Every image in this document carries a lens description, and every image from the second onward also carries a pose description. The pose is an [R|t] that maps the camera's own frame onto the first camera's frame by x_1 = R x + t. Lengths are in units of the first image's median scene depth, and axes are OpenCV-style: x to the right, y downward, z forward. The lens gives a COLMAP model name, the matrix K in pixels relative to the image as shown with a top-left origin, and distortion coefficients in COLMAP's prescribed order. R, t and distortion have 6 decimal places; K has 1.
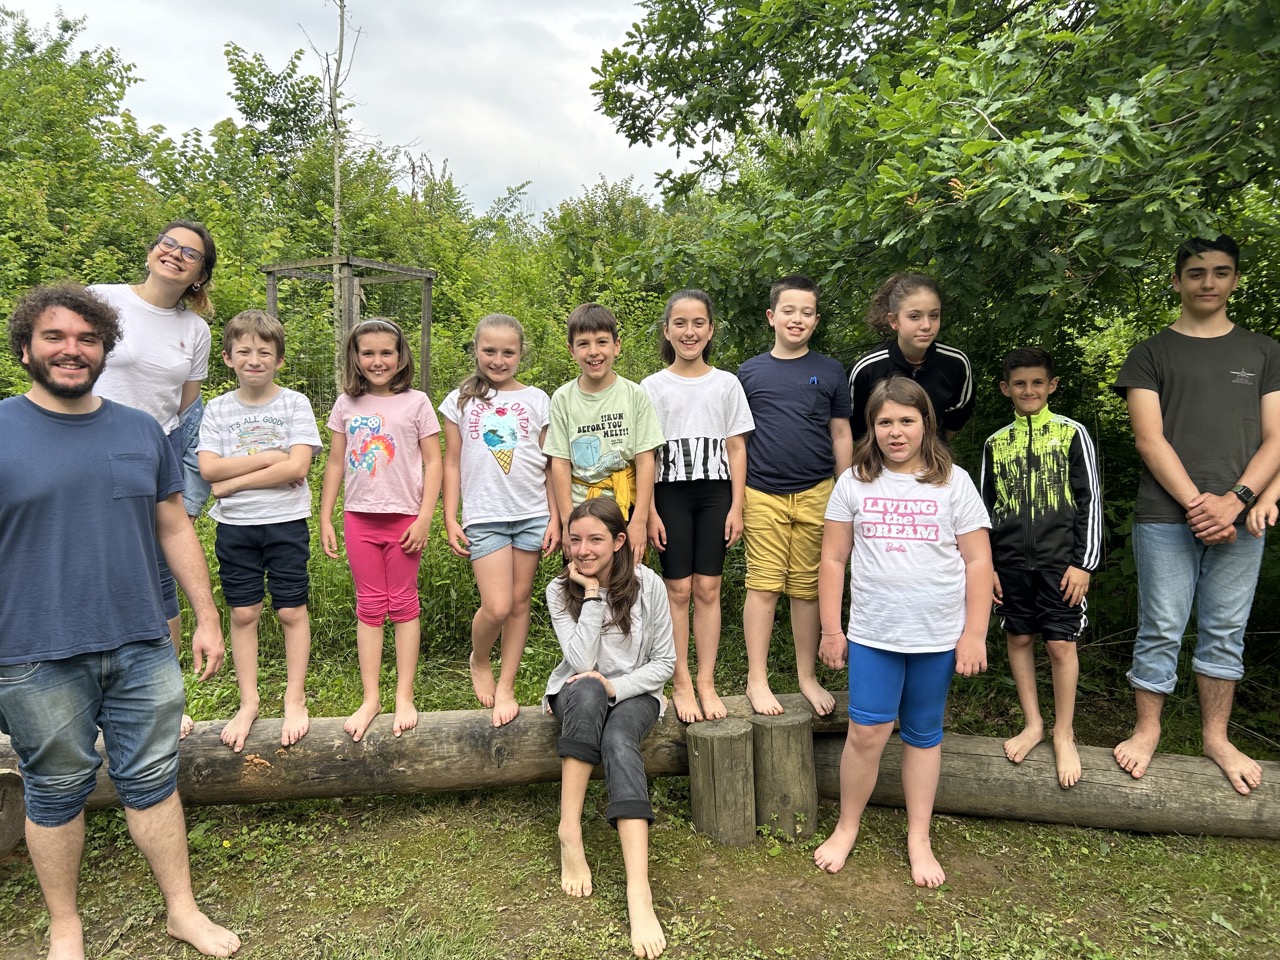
lens RADIAL K [[986.3, 0, 633.0], [0, 986.3, 477.6], [0, 0, 1]] dist [0.060587, -0.041772]
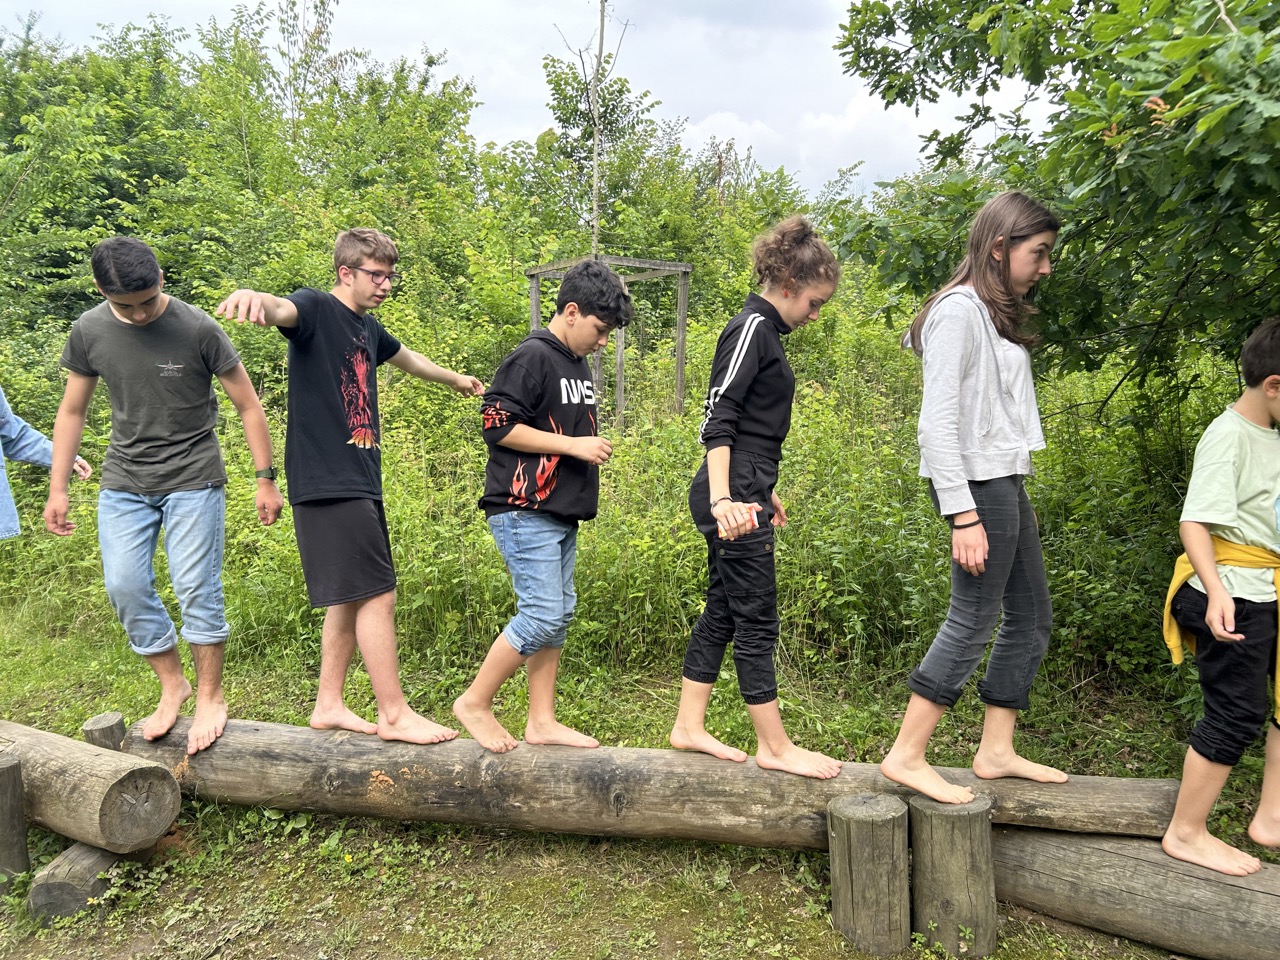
lens RADIAL K [[986.3, 0, 638.4], [0, 986.3, 482.9], [0, 0, 1]] dist [0.060587, -0.041772]
pose [[0.940509, 0.018829, -0.339245, 0.099033], [-0.013172, 0.999733, 0.018973, -0.015007], [0.339512, -0.013376, 0.940507, 0.087989]]
